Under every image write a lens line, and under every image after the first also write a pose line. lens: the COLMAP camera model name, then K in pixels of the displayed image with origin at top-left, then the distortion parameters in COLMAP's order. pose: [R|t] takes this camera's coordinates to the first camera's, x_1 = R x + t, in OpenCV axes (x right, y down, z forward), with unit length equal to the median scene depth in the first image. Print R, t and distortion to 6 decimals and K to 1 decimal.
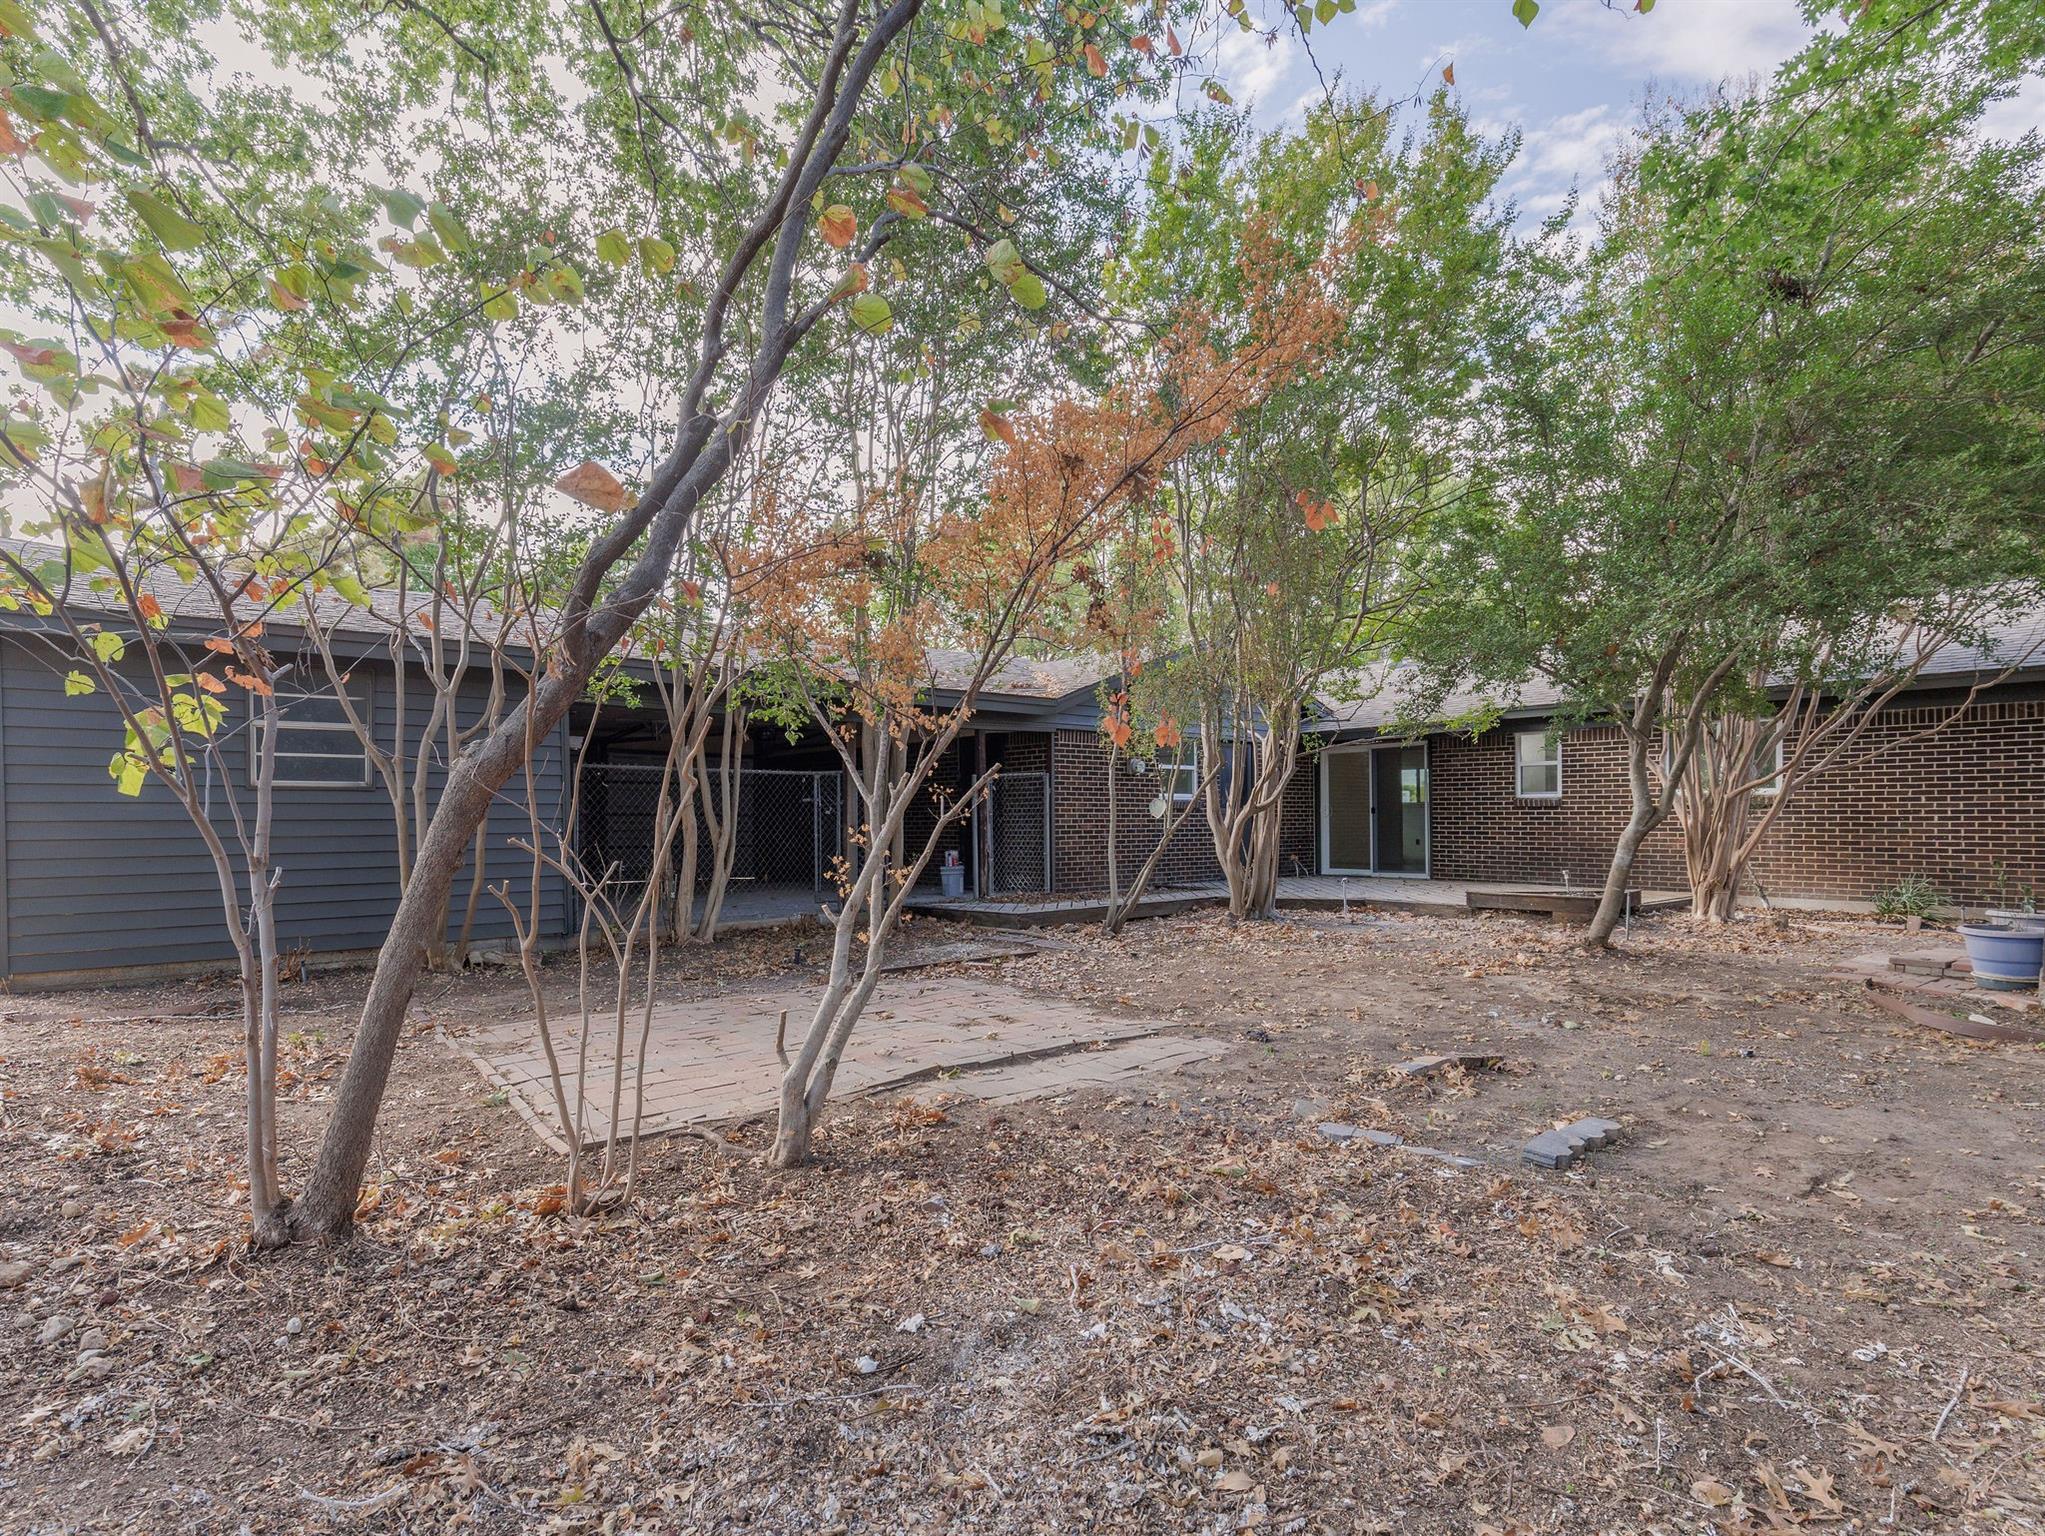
lens RADIAL K [[1033.0, 0, 1008.6], [0, 1033.0, 770.4], [0, 0, 1]] dist [0.004357, -0.000012]
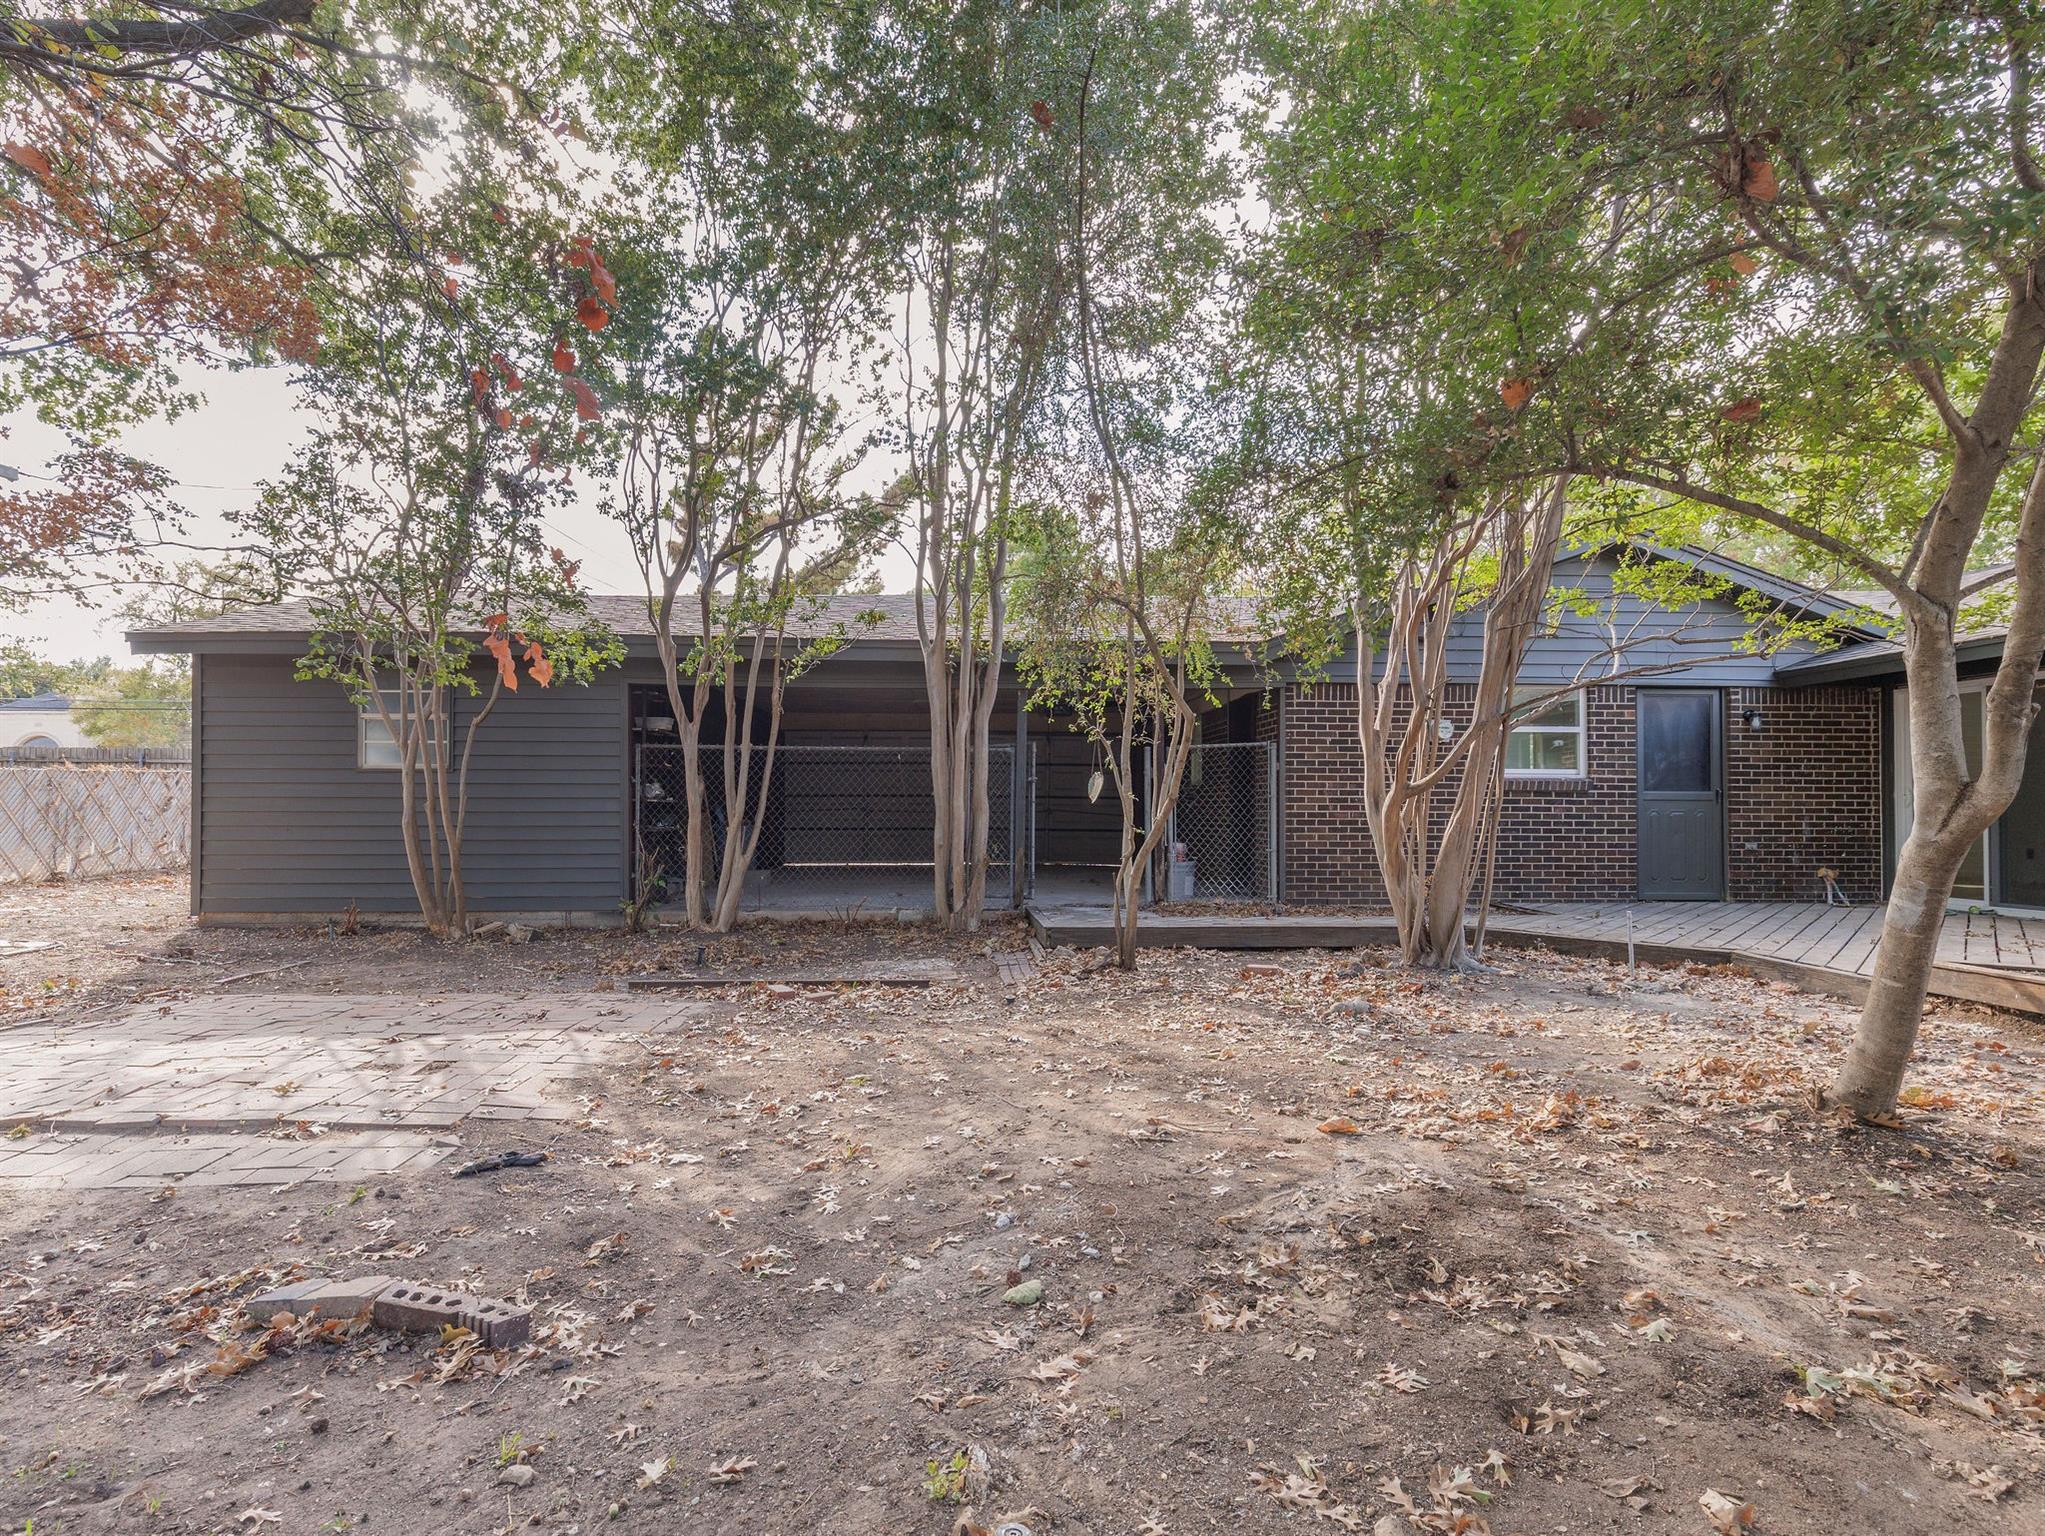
lens RADIAL K [[1033.0, 0, 1008.6], [0, 1033.0, 770.4], [0, 0, 1]] dist [0.004357, -0.000012]
pose [[0.827689, -0.010132, -0.561096, 0.388859], [0.013969, 0.999899, 0.002551, 0.019413], [0.561013, -0.009949, 0.827747, 0.328451]]
